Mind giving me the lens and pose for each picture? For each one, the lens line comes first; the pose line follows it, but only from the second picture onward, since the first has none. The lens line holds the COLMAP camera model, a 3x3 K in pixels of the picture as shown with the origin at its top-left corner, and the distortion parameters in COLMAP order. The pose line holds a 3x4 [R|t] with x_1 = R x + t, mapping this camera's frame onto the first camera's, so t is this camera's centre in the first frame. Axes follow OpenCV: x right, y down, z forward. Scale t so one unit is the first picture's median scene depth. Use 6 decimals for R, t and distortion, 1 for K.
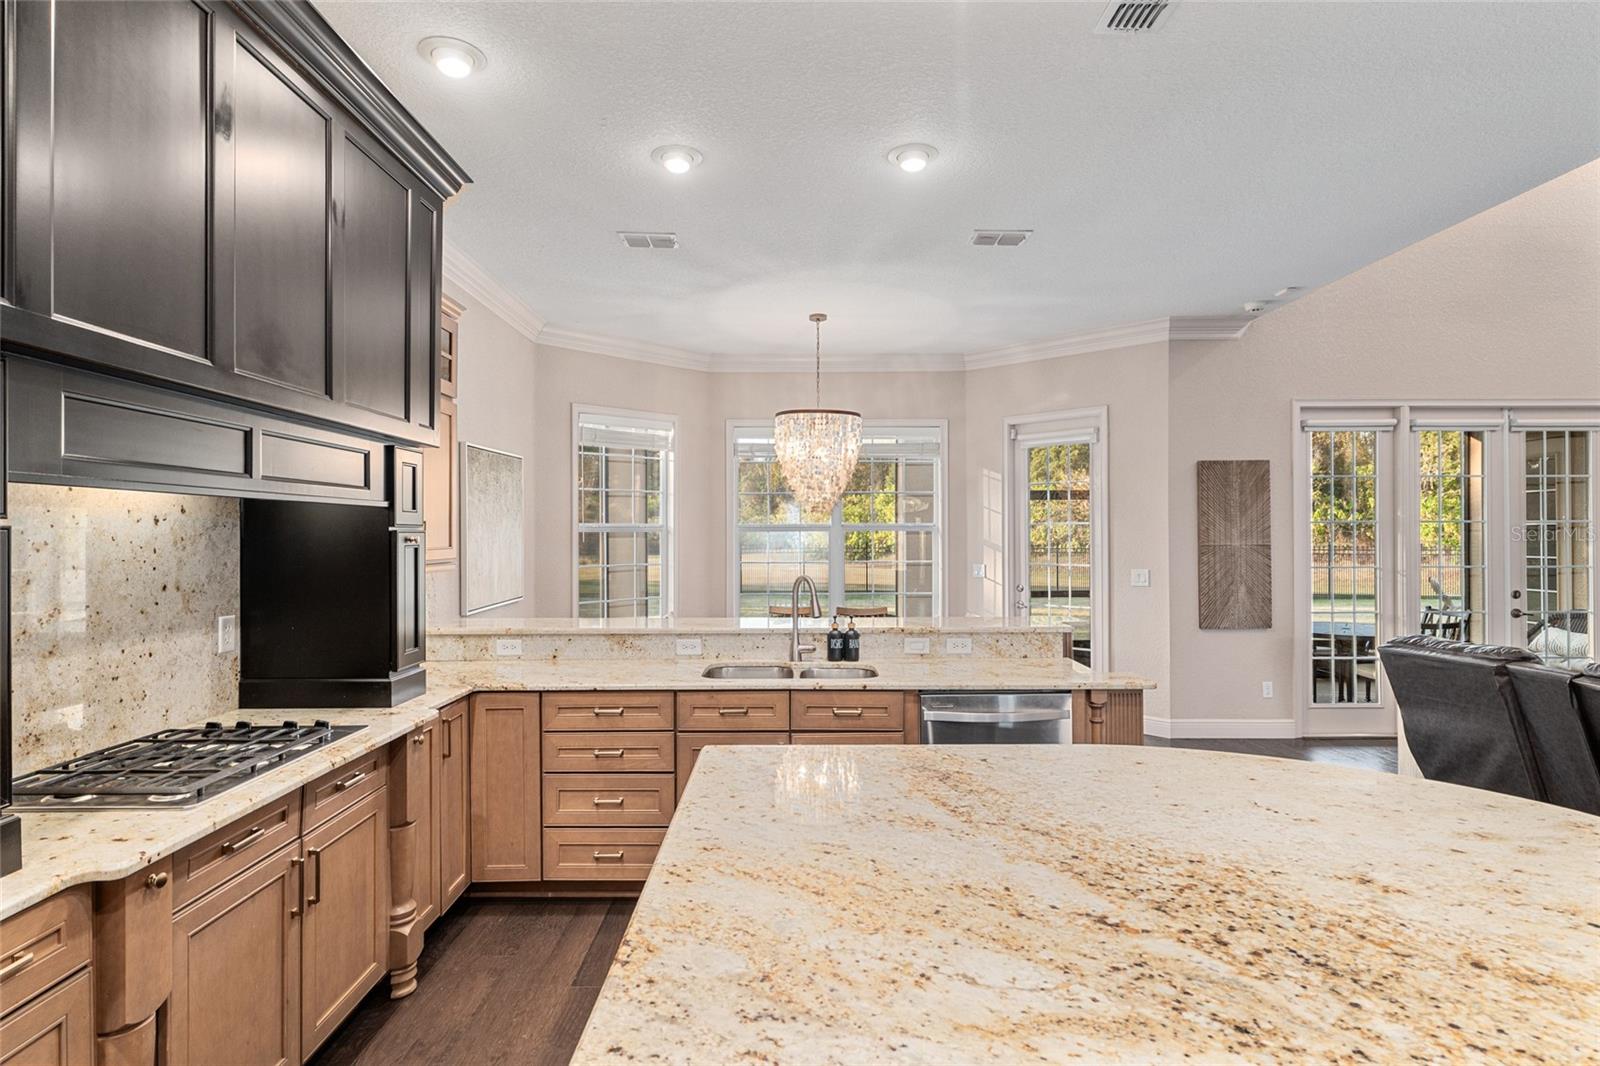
lens RADIAL K [[809.7, 0, 795.5], [0, 809.7, 531.0], [0, 0, 1]] dist [0.004328, -0.002021]
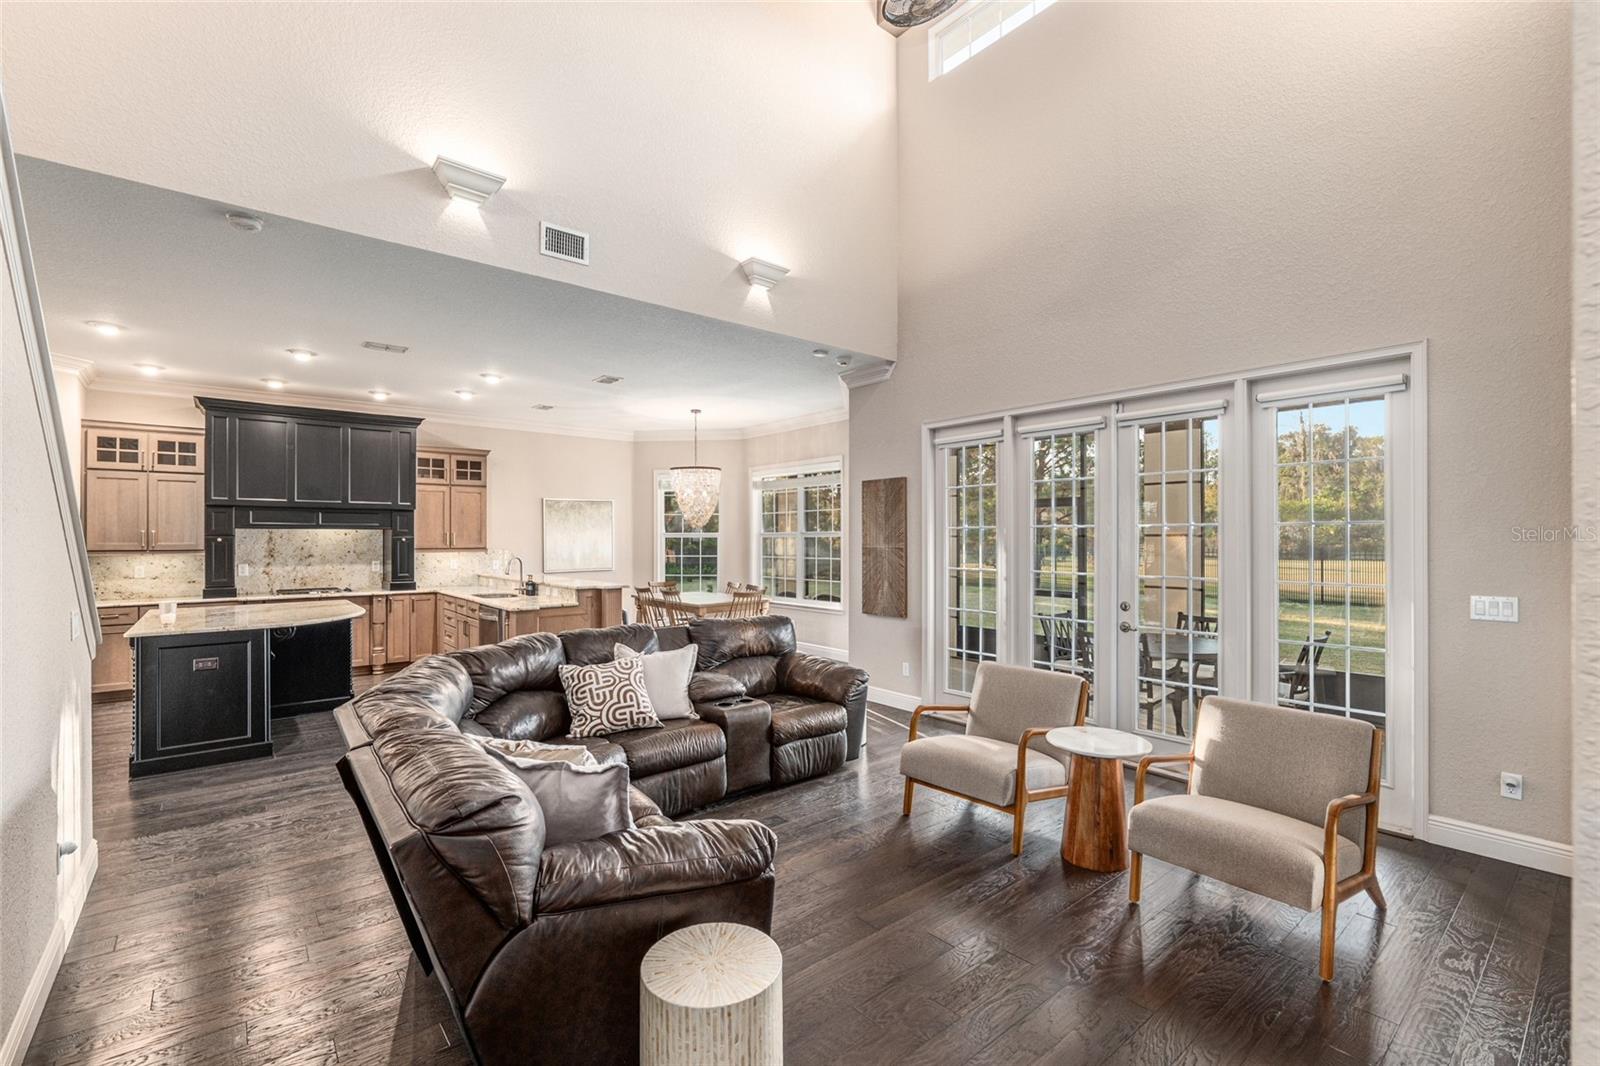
lens RADIAL K [[696.0, 0, 798.7], [0, 696.0, 537.1], [0, 0, 1]] dist [-0.005097, 0.001771]
pose [[0.636182, 0.000415, -0.771539, 2.240744], [0.001222, 0.999998, 0.001545, -0.001137], [0.771538, -0.001925, 0.636180, 0.403653]]
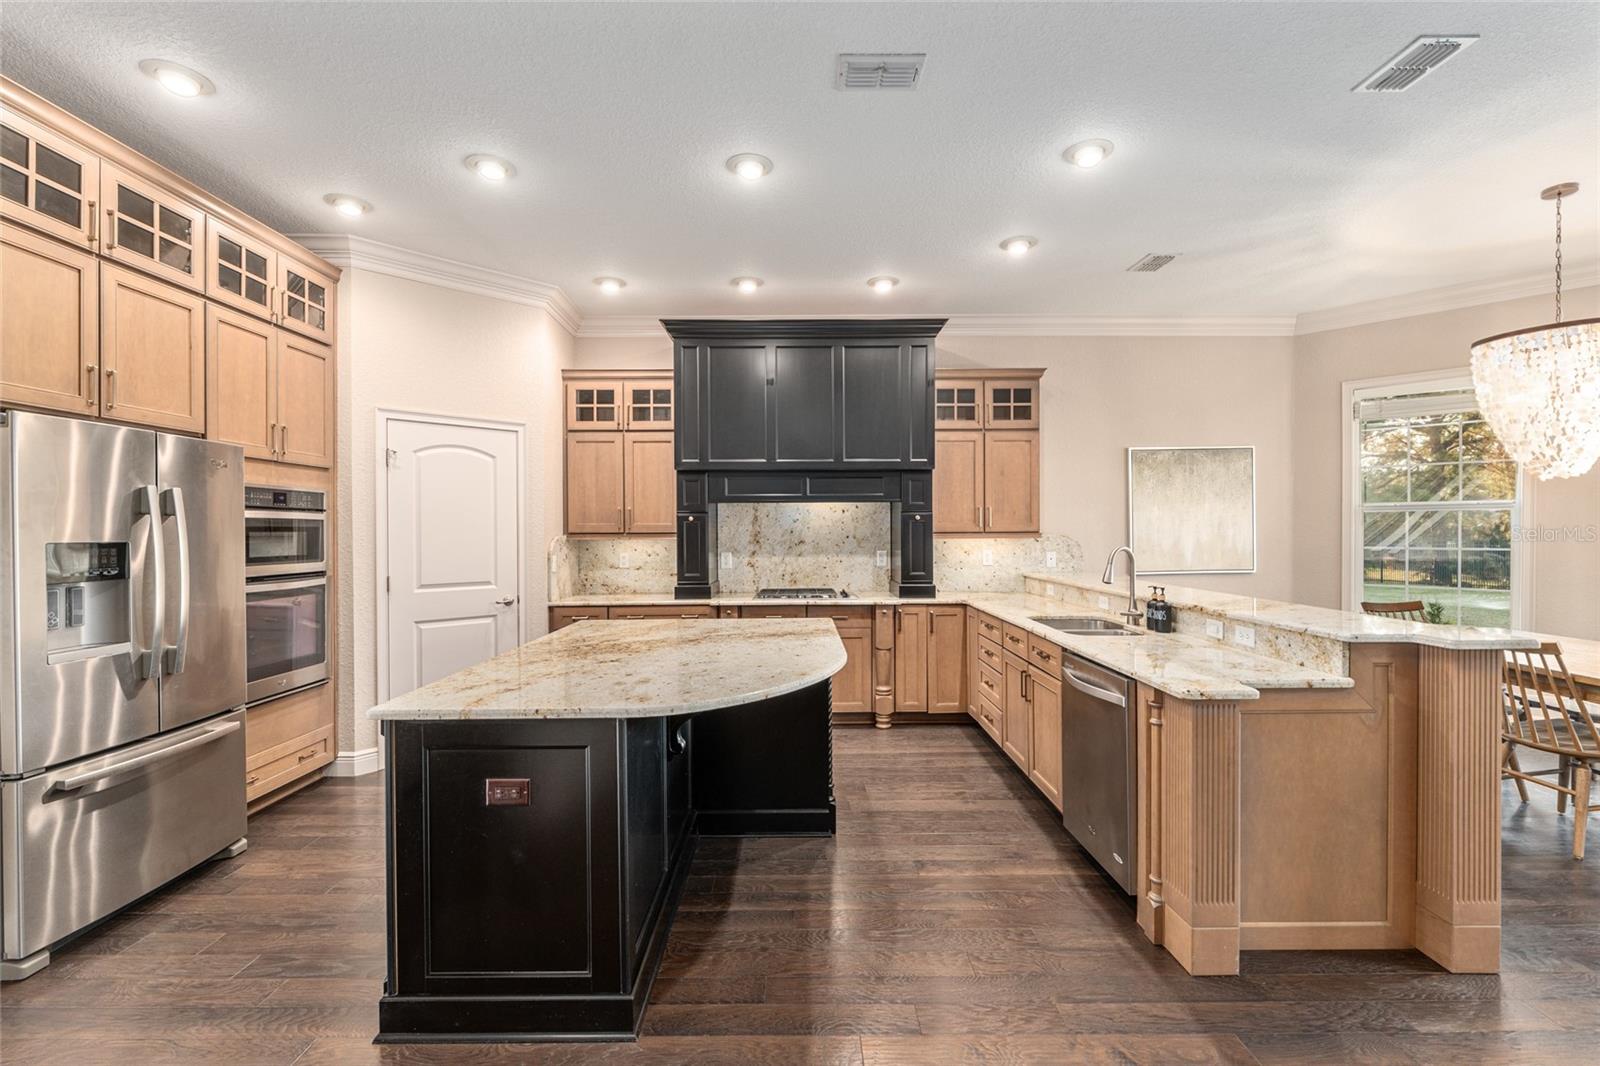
lens RADIAL K [[696.0, 0, 801.2], [0, 696.0, 533.8], [0, 0, 1]] dist [-0.005097, 0.001771]
pose [[0.005334, 0.009392, -0.999942, 1.061489], [0.008521, 0.999919, 0.009437, 0.027315], [0.999949, -0.008571, 0.005253, 0.611107]]
